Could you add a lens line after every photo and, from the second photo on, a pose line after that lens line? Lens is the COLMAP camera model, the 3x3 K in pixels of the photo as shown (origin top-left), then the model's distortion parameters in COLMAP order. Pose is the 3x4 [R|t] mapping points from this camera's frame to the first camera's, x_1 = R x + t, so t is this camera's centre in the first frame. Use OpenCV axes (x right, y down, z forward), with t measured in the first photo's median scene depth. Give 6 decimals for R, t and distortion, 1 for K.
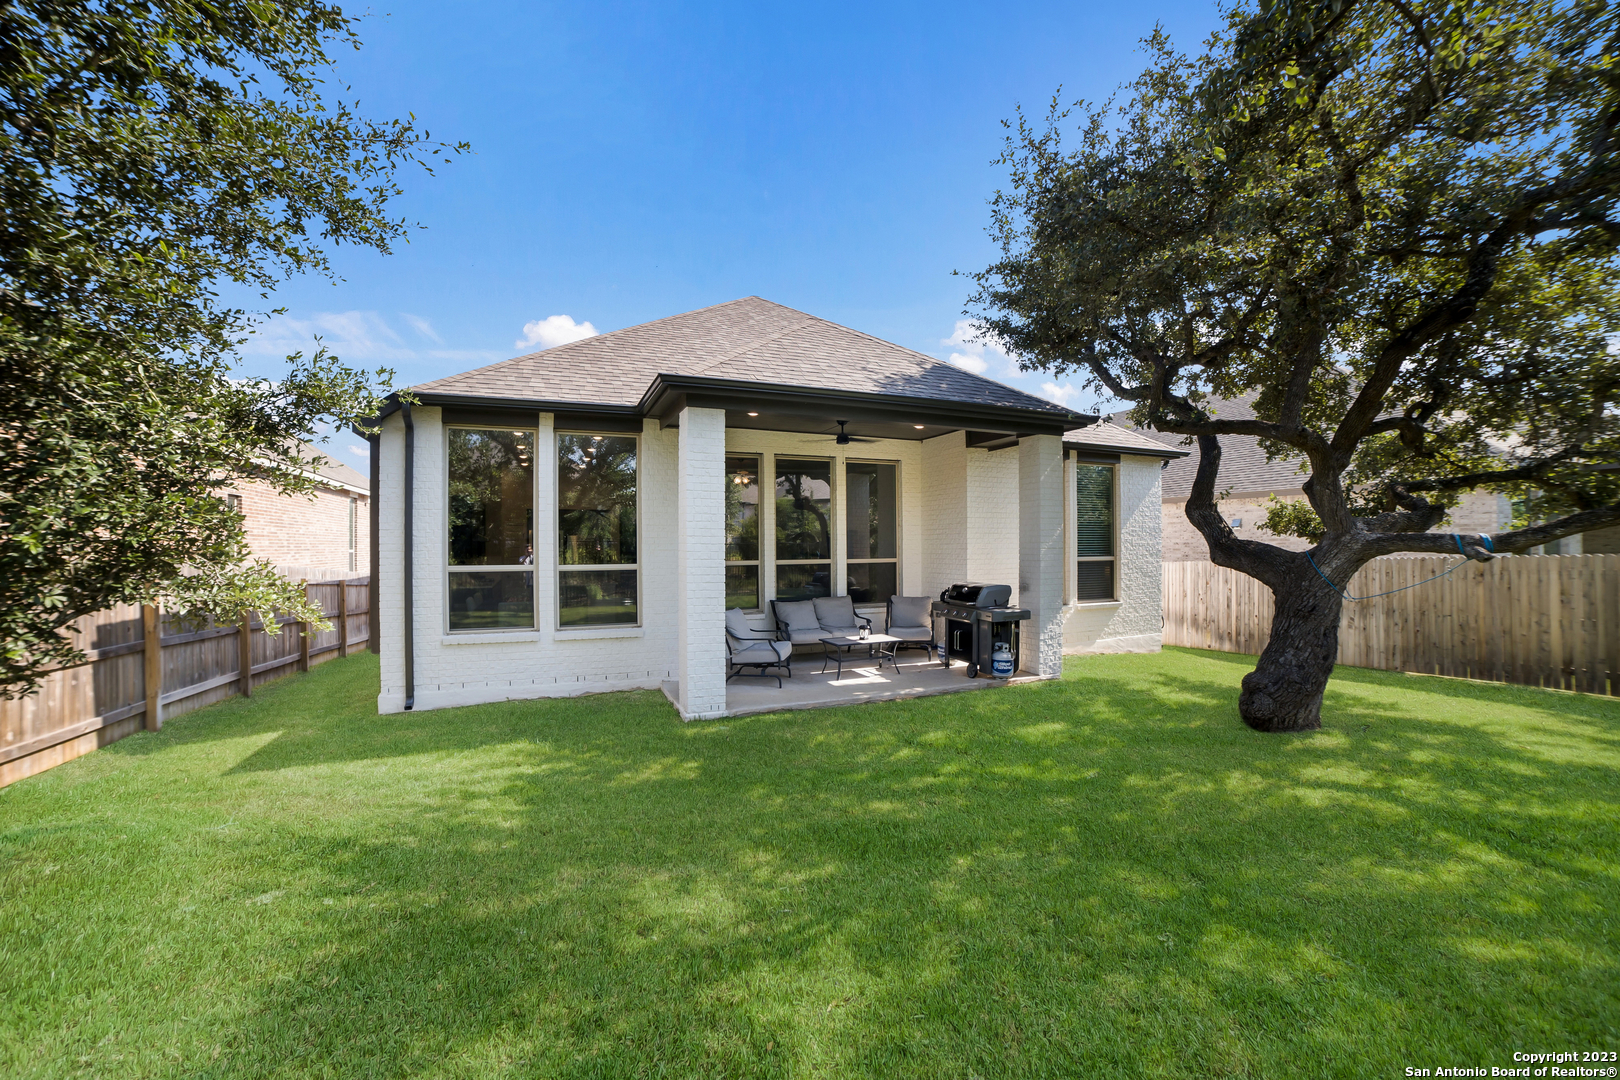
lens RADIAL K [[629.5, 0, 802.0], [0, 629.5, 535.5], [0, 0, 1]] dist [-0.045956, 0.004515]
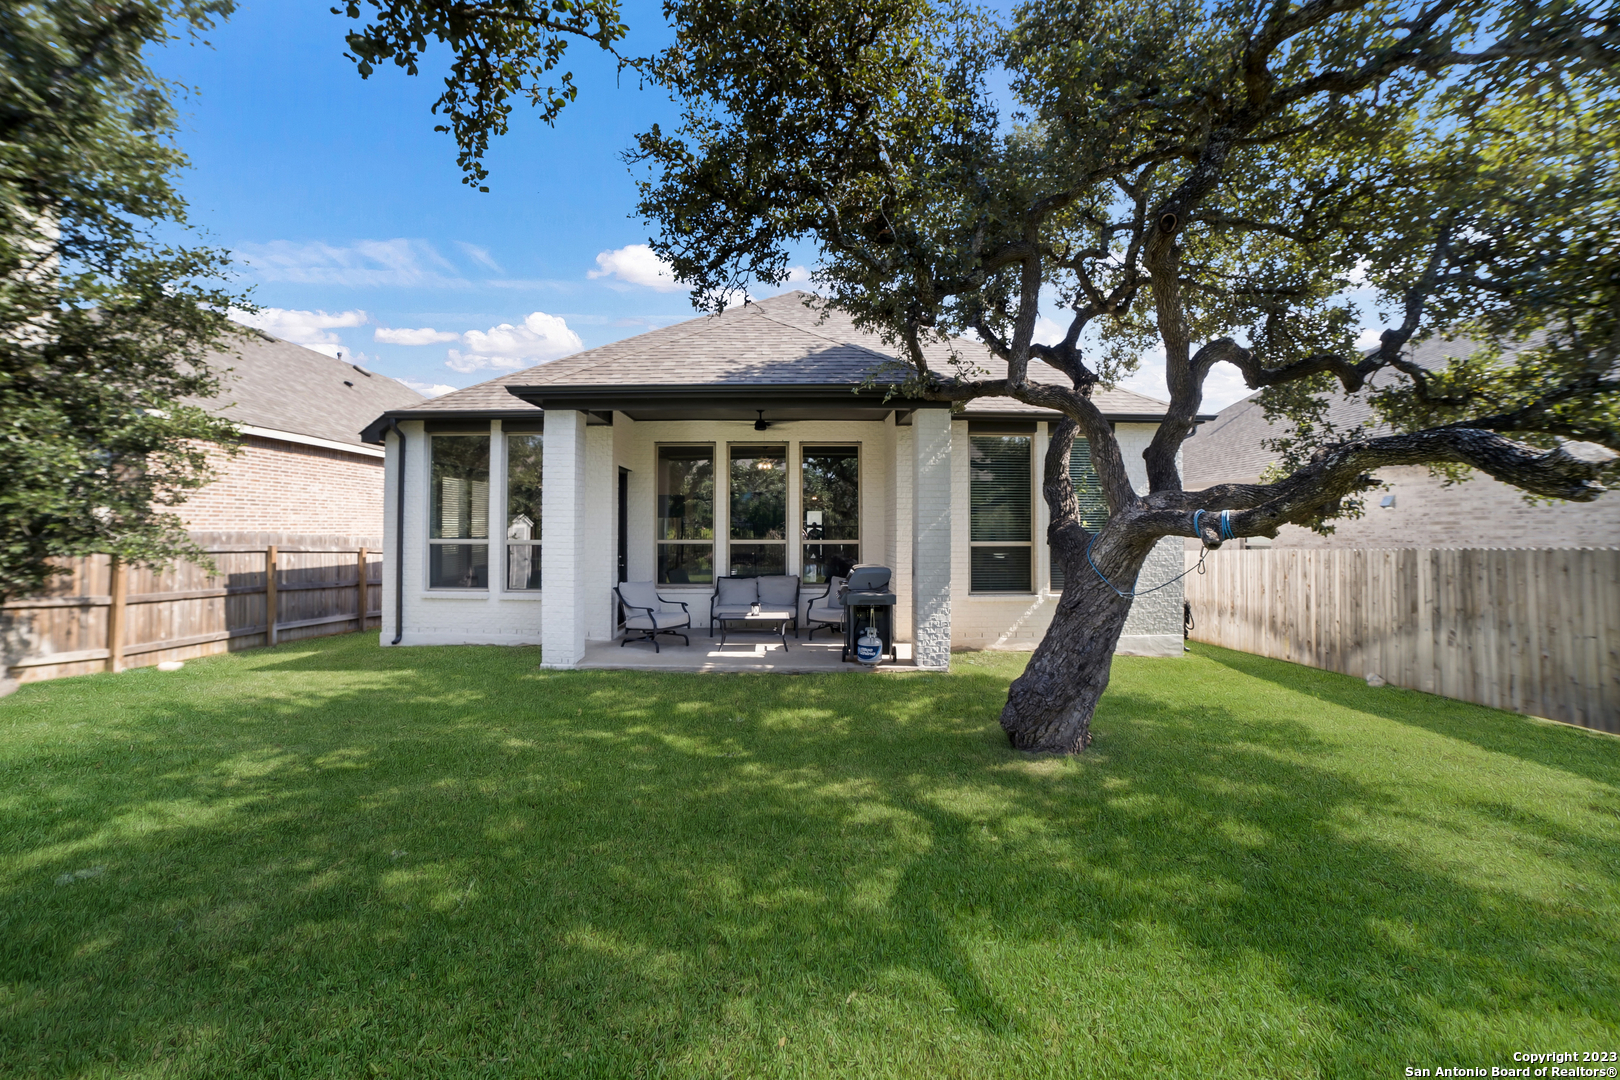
lens RADIAL K [[629.5, 0, 788.1], [0, 629.5, 508.4], [0, 0, 1]] dist [-0.045956, 0.004515]
pose [[0.922970, -0.004836, -0.384842, 0.588029], [0.000716, 0.999941, -0.010848, -0.002909], [0.384872, 0.009737, 0.922919, 0.057212]]
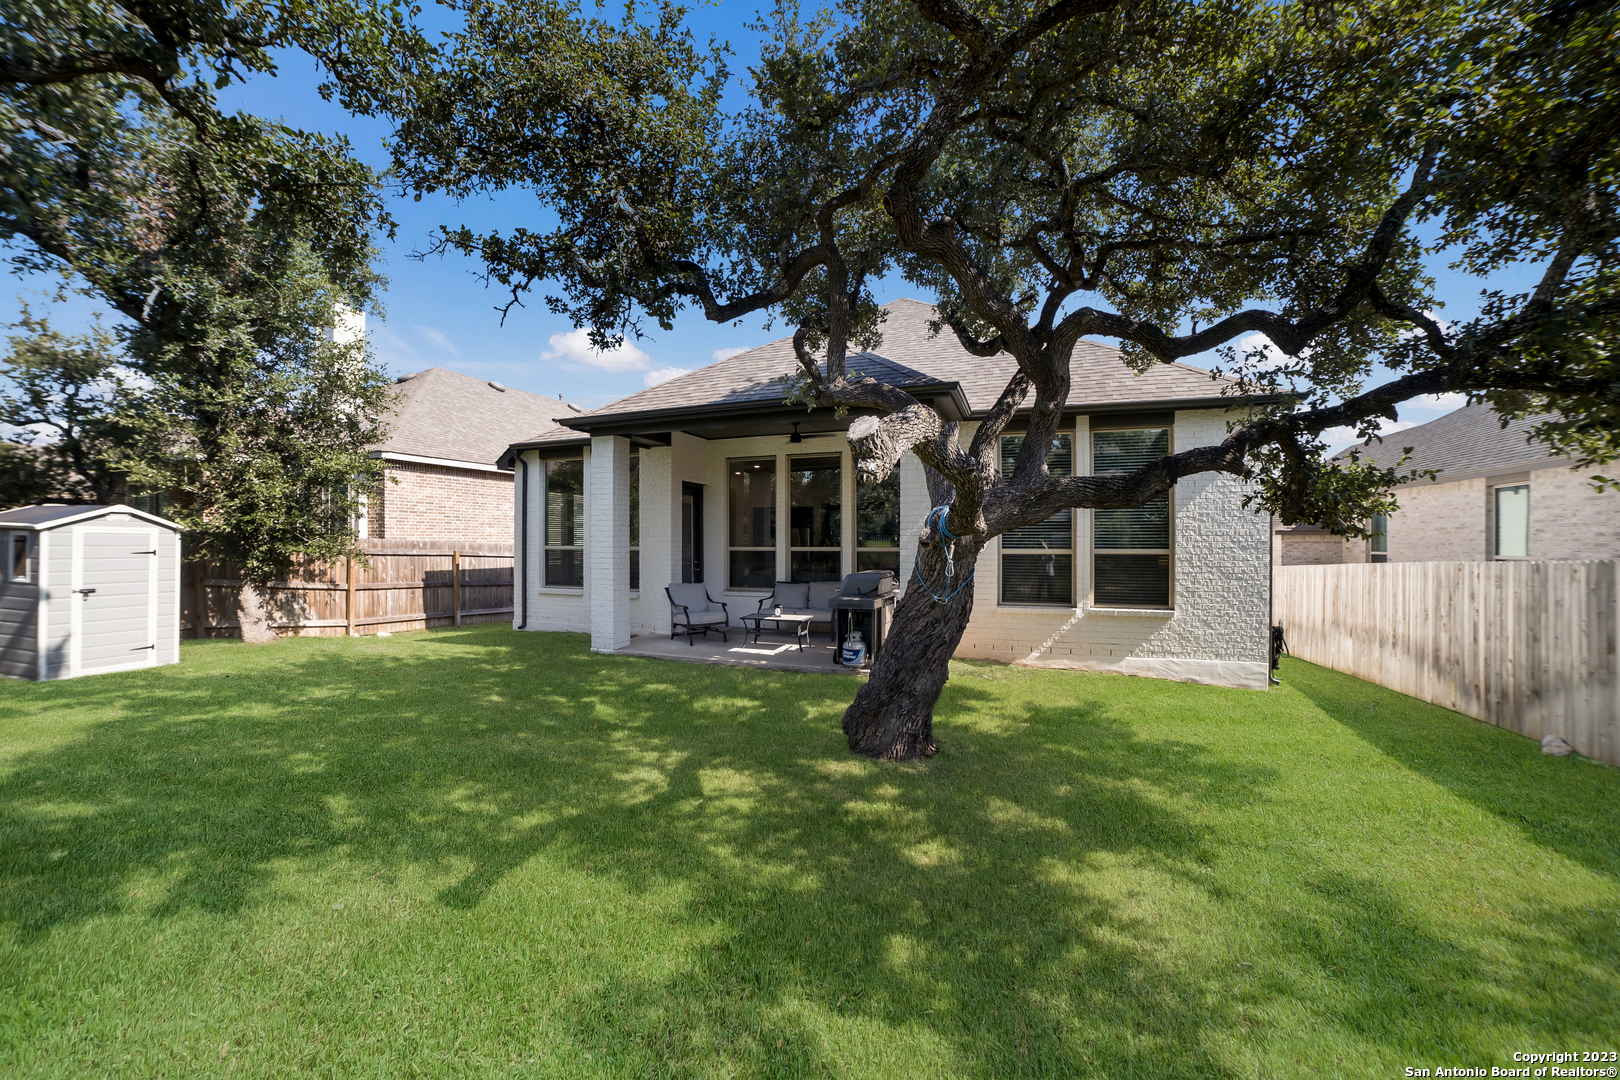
lens RADIAL K [[629.5, 0, 784.3], [0, 629.5, 533.5], [0, 0, 1]] dist [-0.045956, 0.004515]
pose [[0.710956, -0.001407, -0.703235, 0.959546], [0.009700, 0.999922, 0.007807, 0.007454], [0.703169, -0.012372, 0.710915, 0.229852]]
